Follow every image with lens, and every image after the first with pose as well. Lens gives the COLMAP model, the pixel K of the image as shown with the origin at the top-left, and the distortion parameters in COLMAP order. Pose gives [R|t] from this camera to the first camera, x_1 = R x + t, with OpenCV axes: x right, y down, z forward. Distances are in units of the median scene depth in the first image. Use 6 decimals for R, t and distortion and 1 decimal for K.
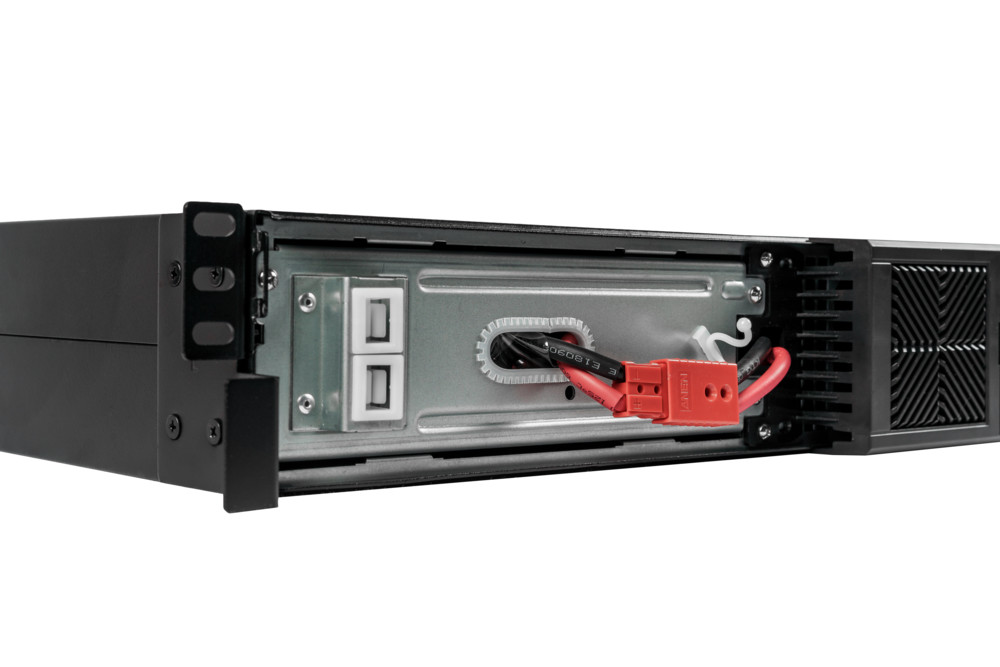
lens RADIAL K [[1759.3, 0, 503.5], [0, 1759.3, 329.3], [0, 0, 1]] dist [0.033558, 0.000000]
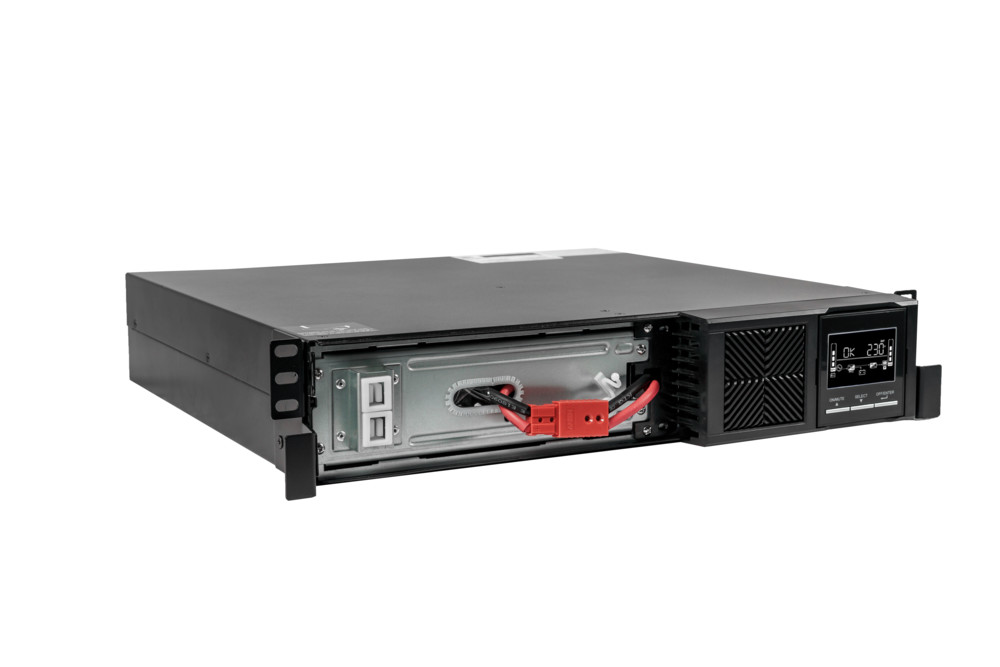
lens RADIAL K [[1759.3, 0, 500.7], [0, 1759.3, 333.9], [0, 0, 1]] dist [0.033558, 0.000000]
pose [[0.978807, 0.022636, -0.203528, 0.394886], [0.002985, 0.992189, 0.124706, -0.271845], [0.204761, -0.122671, 0.971095, -0.716333]]
